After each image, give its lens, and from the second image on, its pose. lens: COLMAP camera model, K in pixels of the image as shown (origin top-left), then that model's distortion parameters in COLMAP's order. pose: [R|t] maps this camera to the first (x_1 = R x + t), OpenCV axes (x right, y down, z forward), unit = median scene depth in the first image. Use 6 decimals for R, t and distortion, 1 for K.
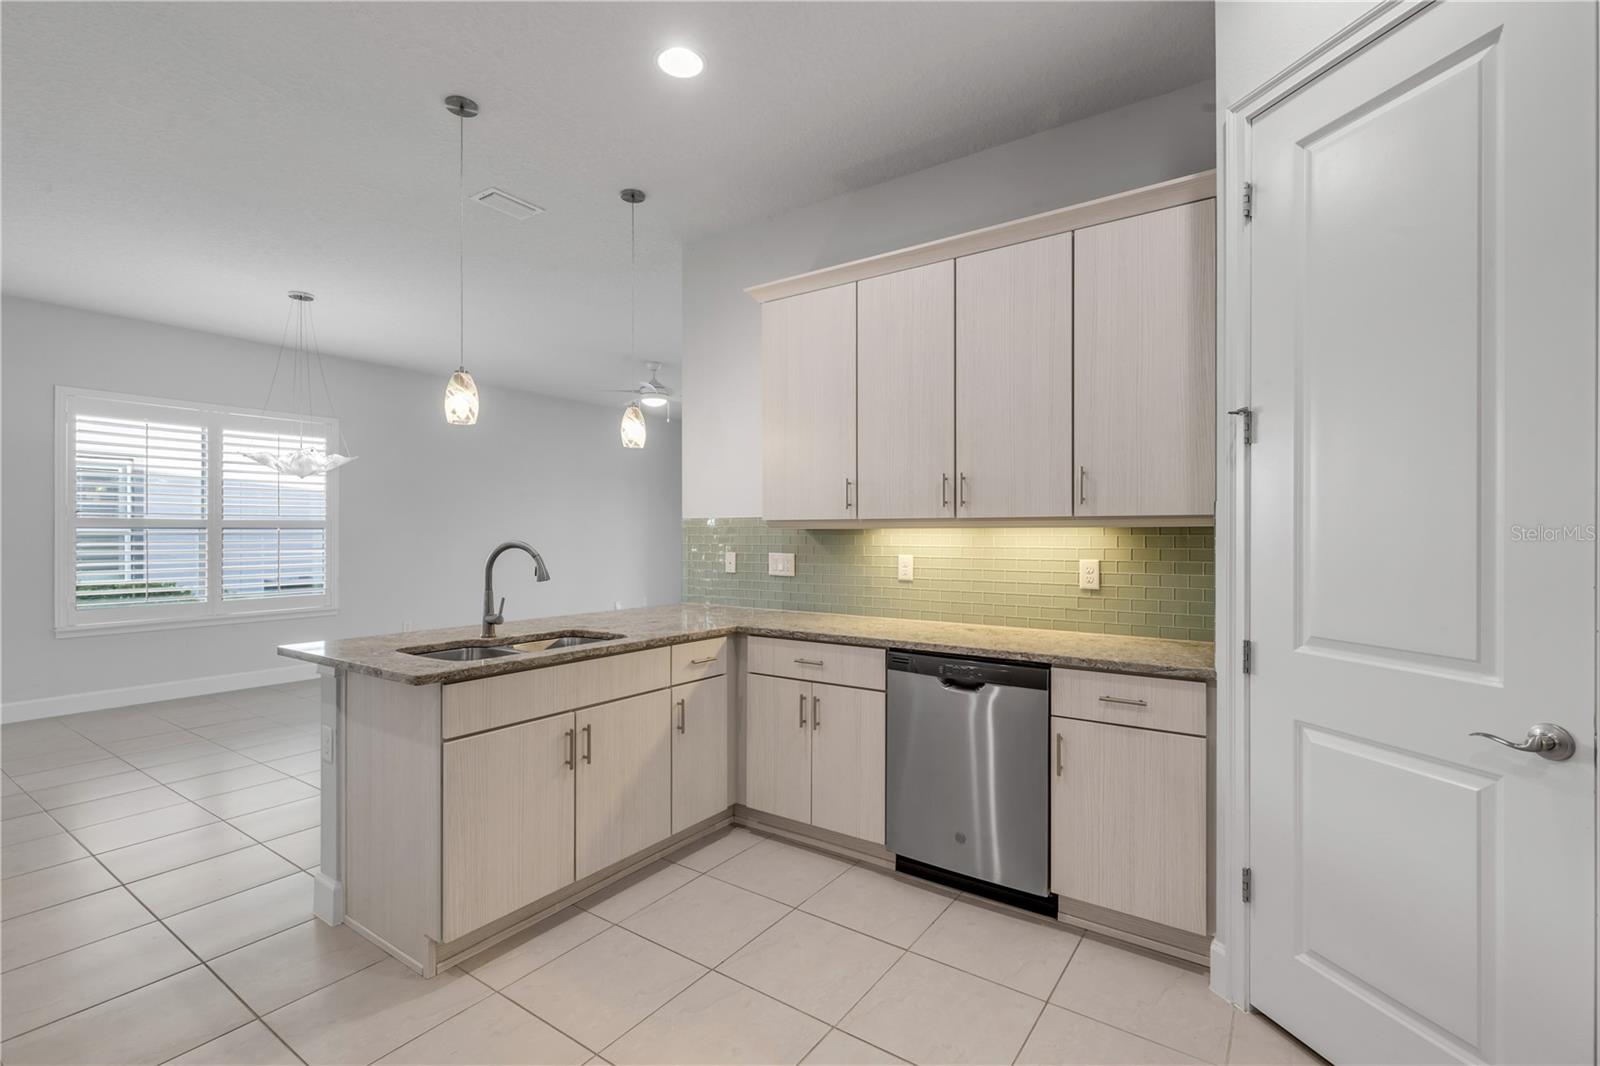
lens RADIAL K [[715.7, 0, 829.2], [0, 715.7, 534.1], [0, 0, 1]] dist [0.001844, -0.000052]
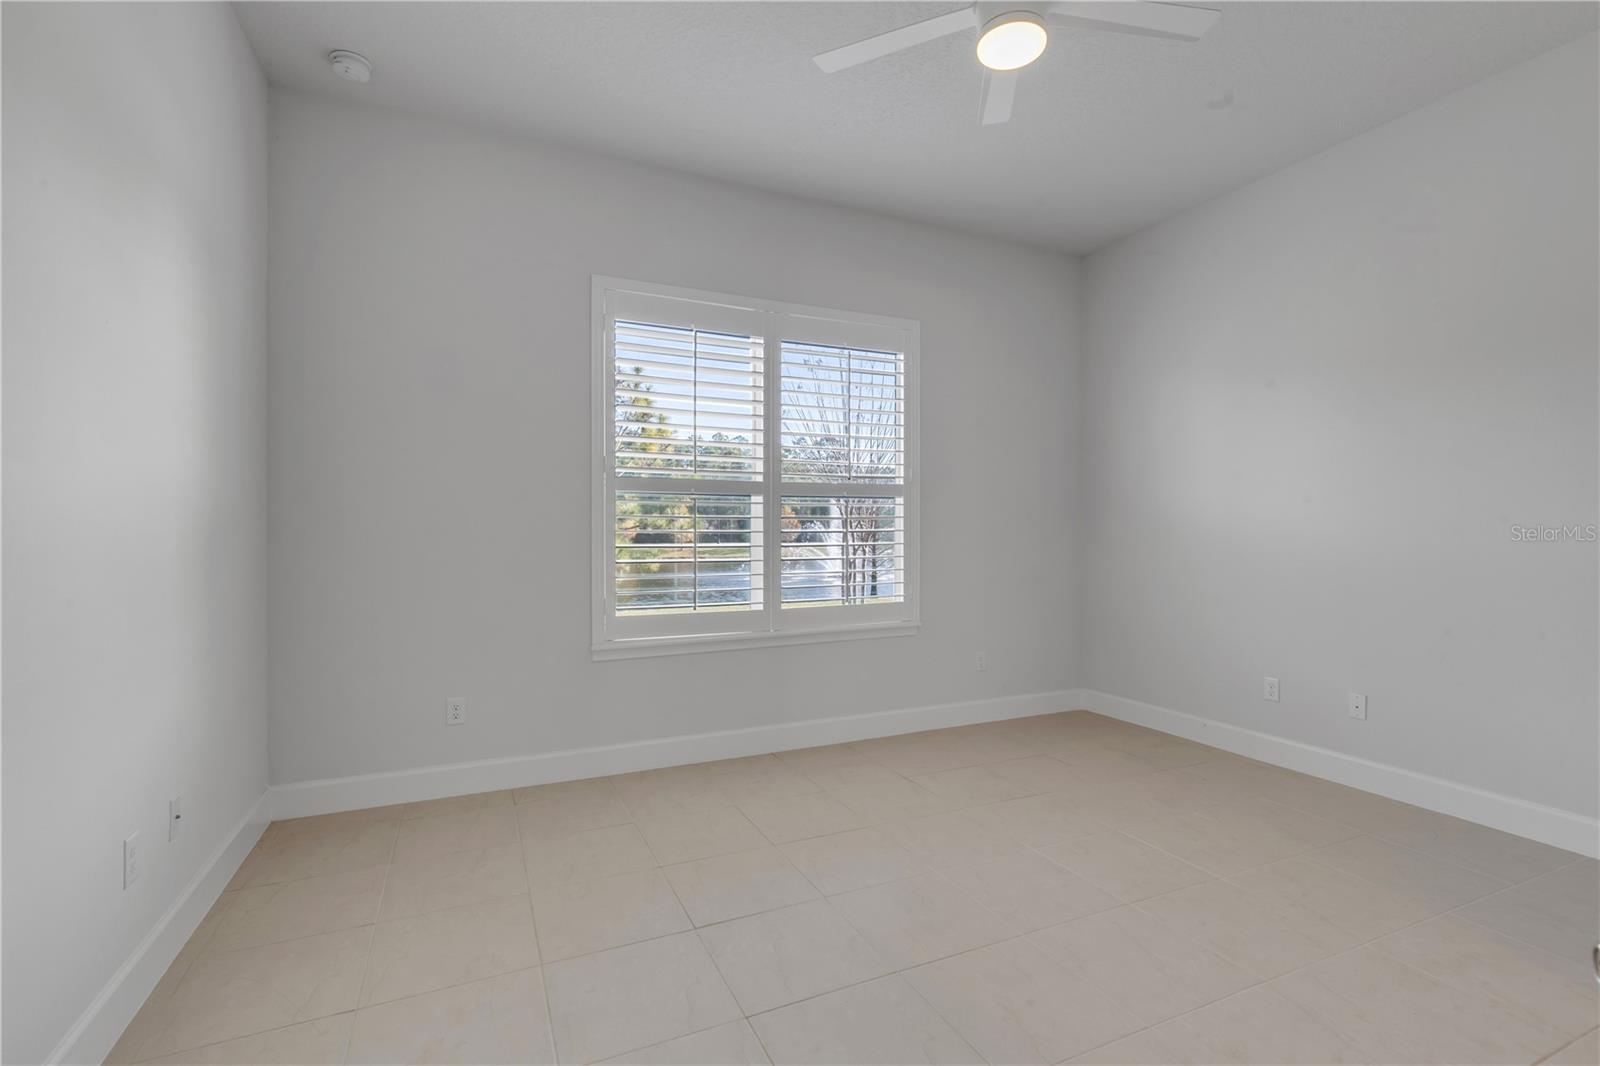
lens RADIAL K [[715.7, 0, 810.3], [0, 715.7, 528.8], [0, 0, 1]] dist [0.001844, -0.000052]
pose [[0.819218, -0.032136, -0.572581, -0.466398], [0.015046, 0.999289, -0.034558, 0.044926], [0.573285, 0.019696, 0.819120, 0.497254]]
